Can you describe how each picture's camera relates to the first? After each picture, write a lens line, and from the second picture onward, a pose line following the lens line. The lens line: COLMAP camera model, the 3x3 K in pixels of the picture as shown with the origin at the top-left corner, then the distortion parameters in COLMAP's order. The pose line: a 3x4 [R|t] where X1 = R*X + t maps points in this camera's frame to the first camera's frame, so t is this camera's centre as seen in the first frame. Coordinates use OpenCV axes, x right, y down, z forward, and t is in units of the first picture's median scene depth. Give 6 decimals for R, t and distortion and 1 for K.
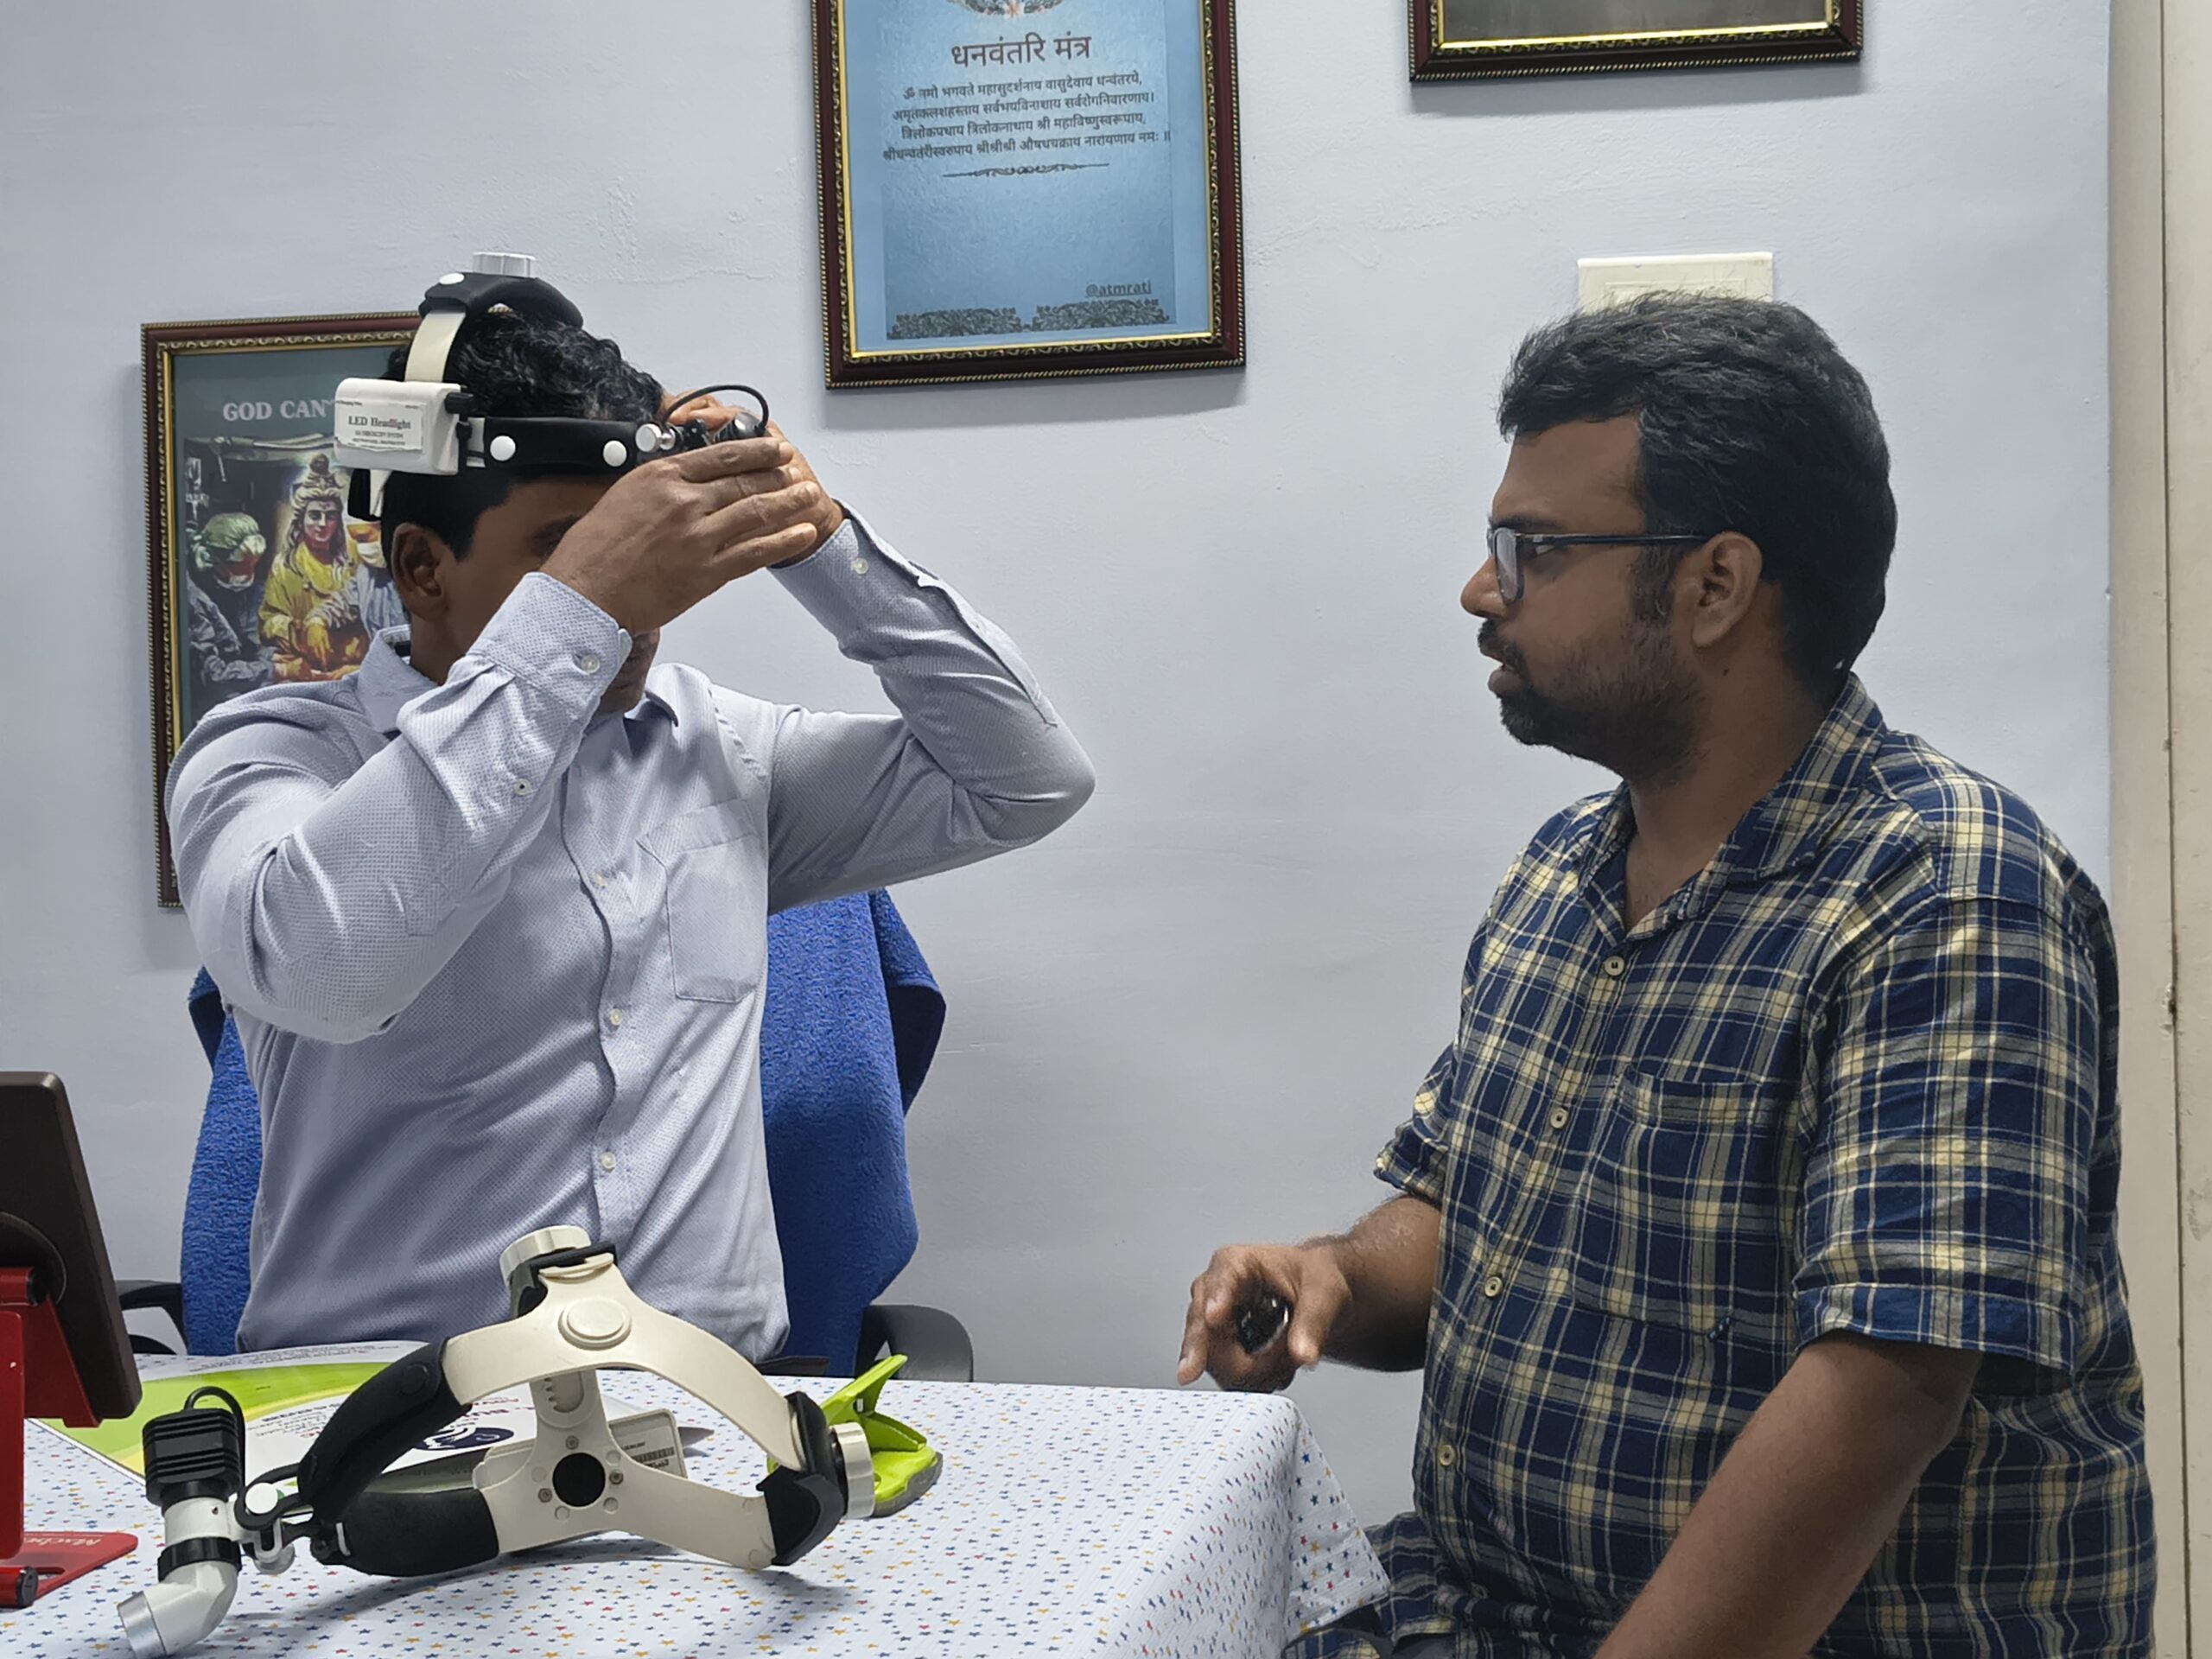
lens RADIAL K [[3042.1, 0, 1107.3], [0, 3042.1, 825.0], [0, 0, 1]] dist [-0.024861, 0.000000]
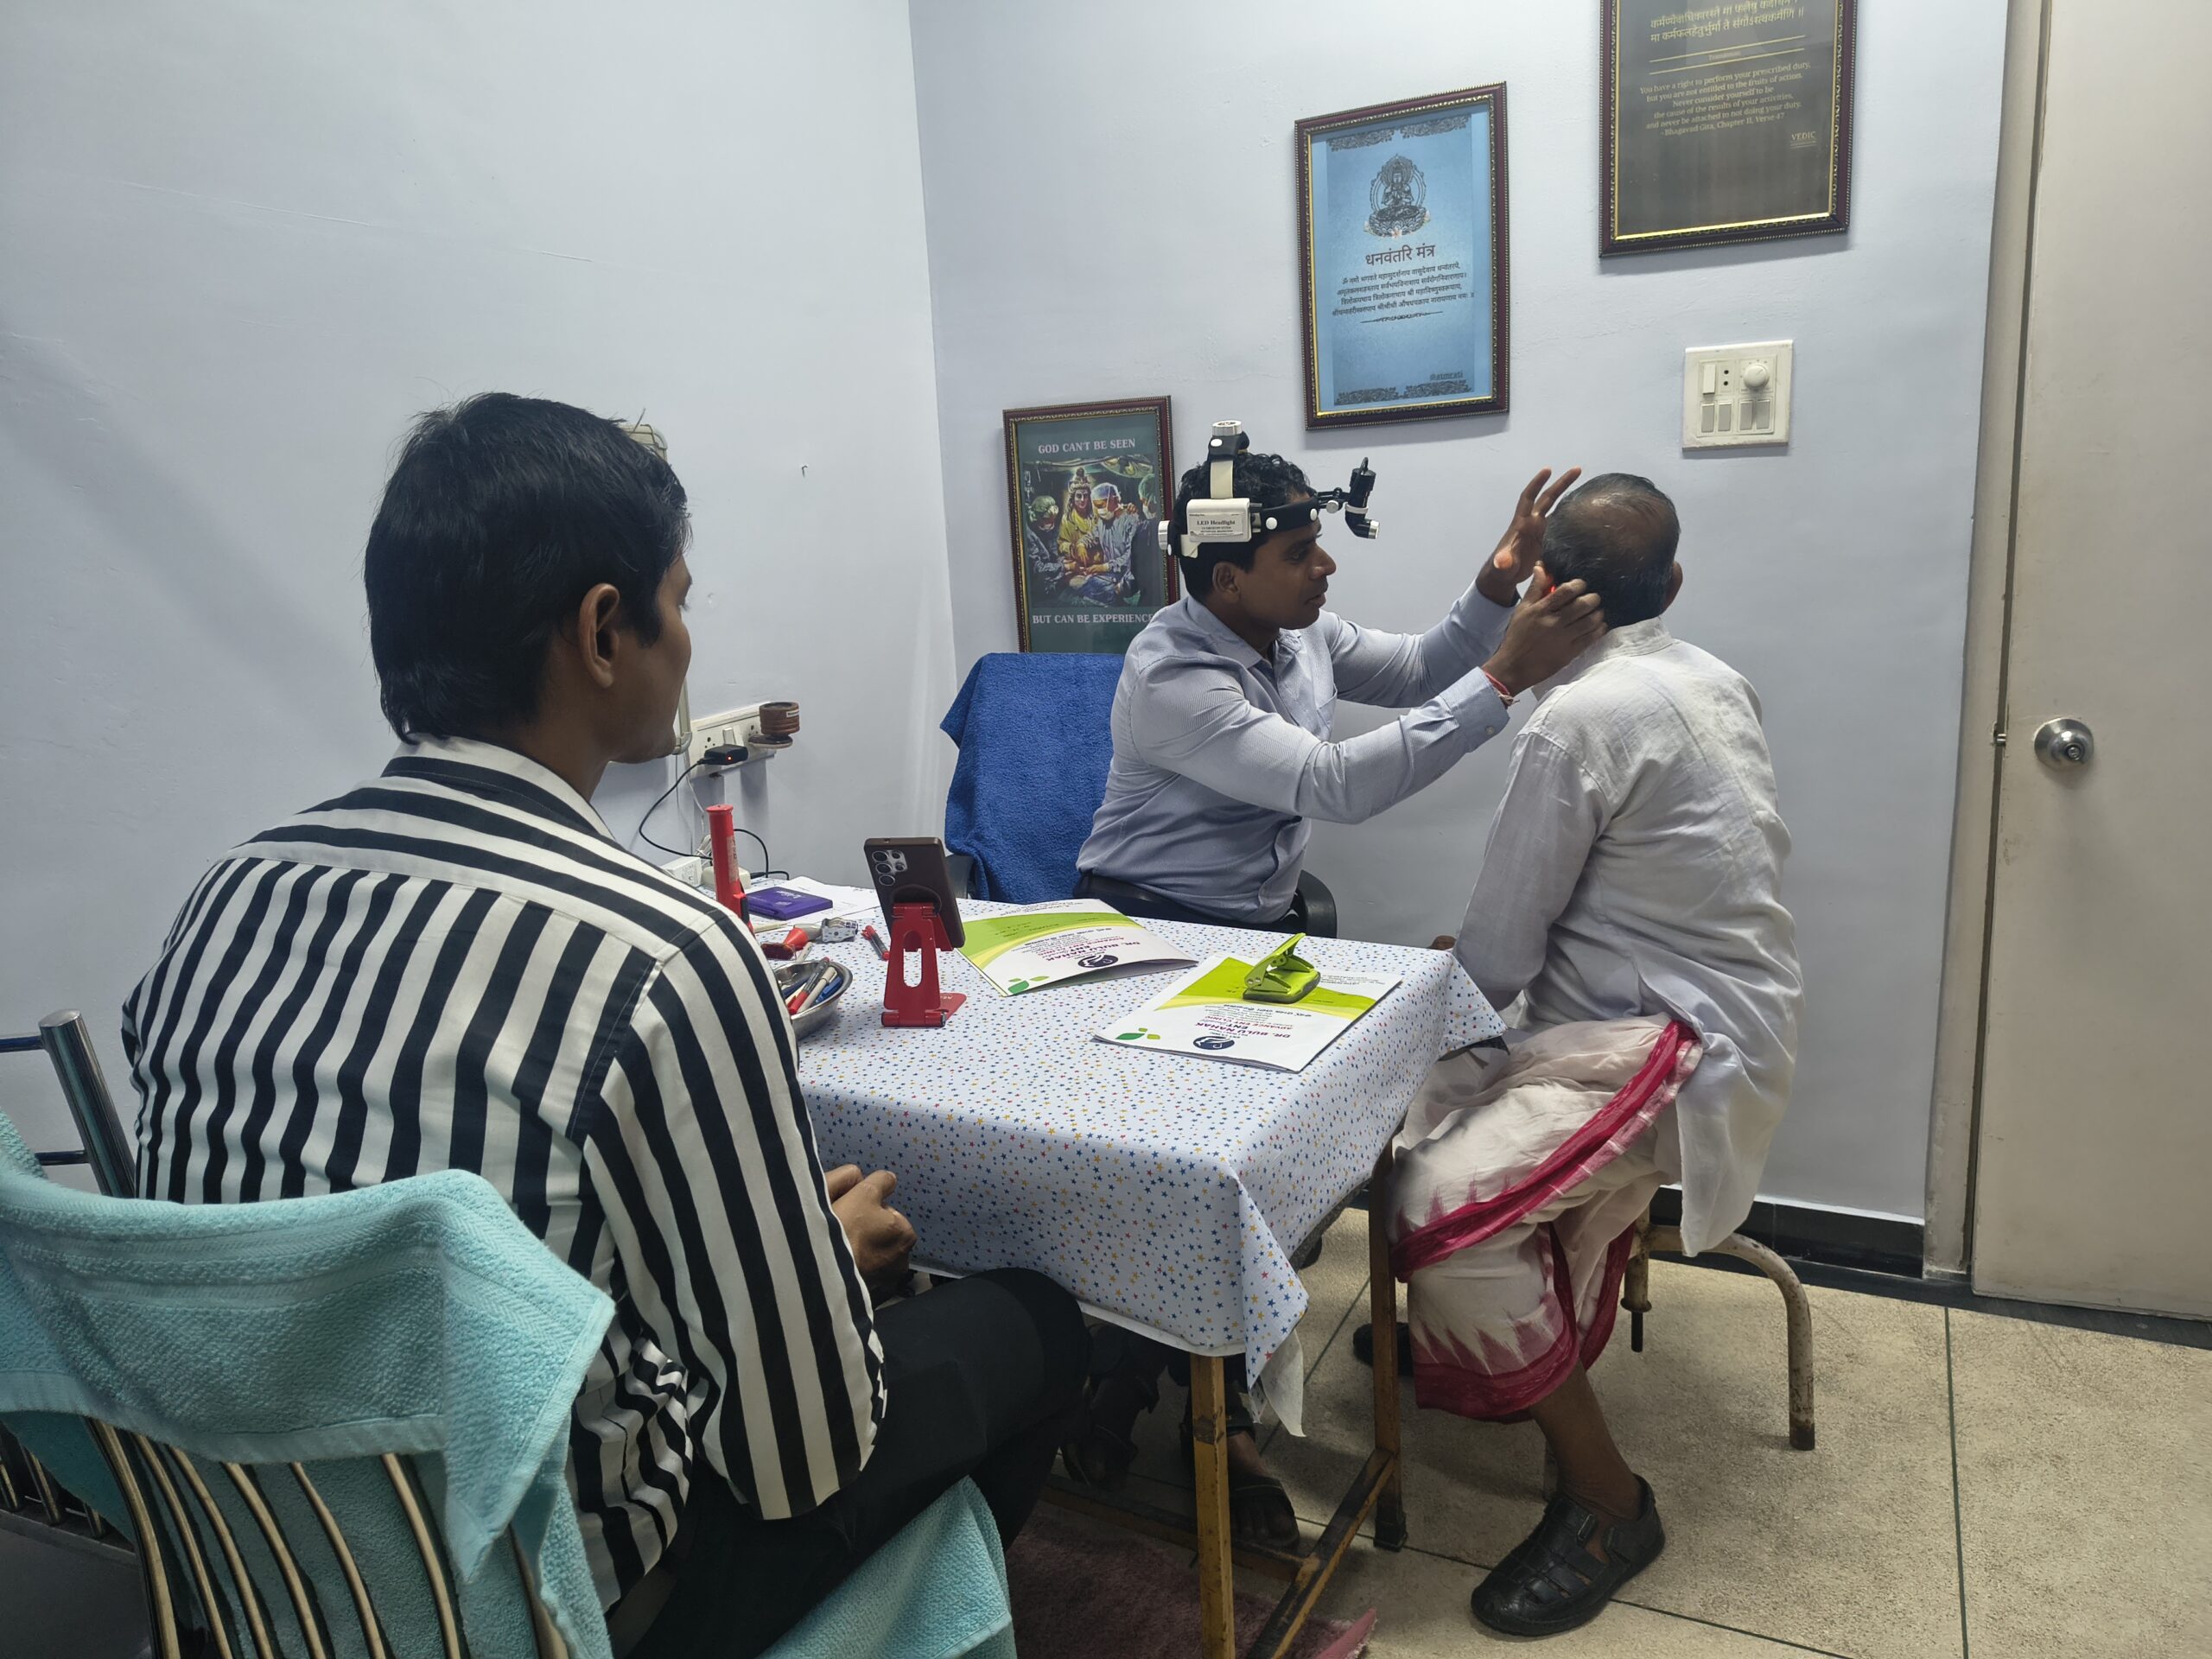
lens RADIAL K [[1501.2, 0, 1082.8], [0, 1501.2, 829.6], [0, 0, 1]] dist [0.017364, -0.014370]
pose [[0.952866, 0.031935, -0.301706, 0.085222], [0.030755, 0.979155, 0.200772, -0.087142], [0.301829, -0.200588, 0.932021, -0.078483]]
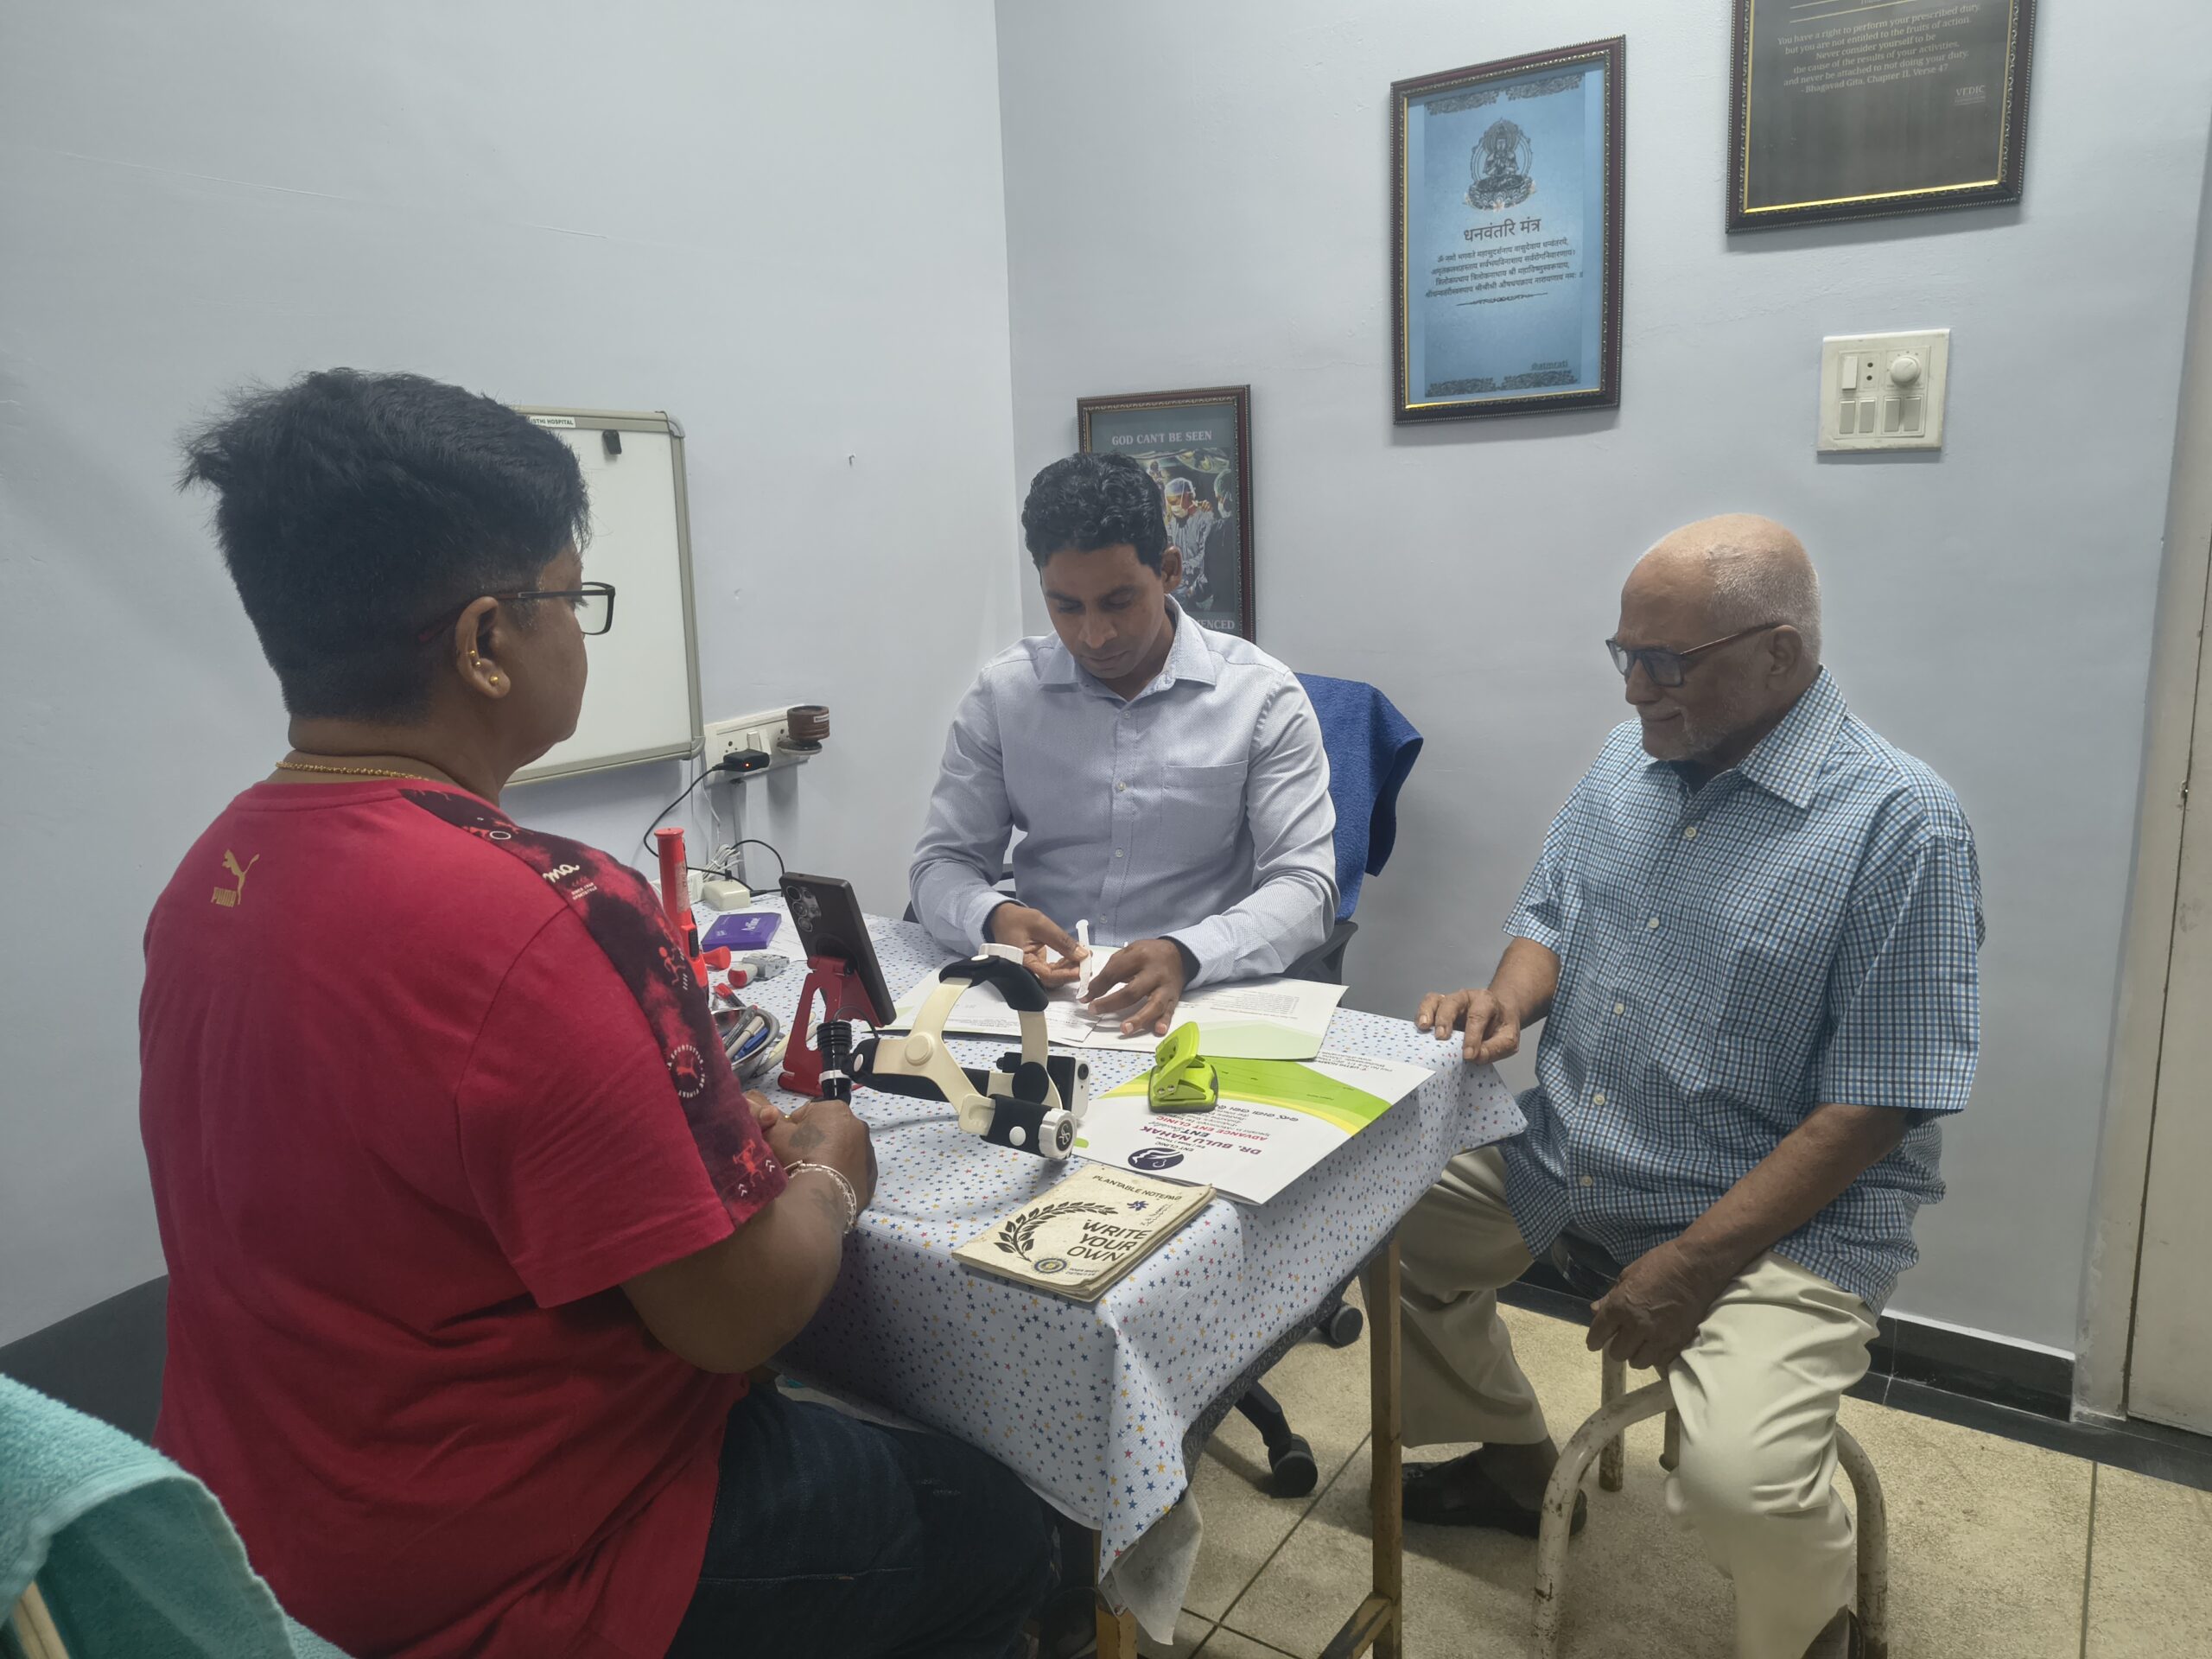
lens RADIAL K [[1501.2, 0, 1100.2], [0, 1501.2, 813.4], [0, 0, 1]] dist [0.017364, -0.014370]
pose [[0.912306, 0.070618, -0.403375, 0.140543], [0.012104, 0.979939, 0.198931, -0.094770], [0.409331, -0.186368, 0.893149, 0.030411]]
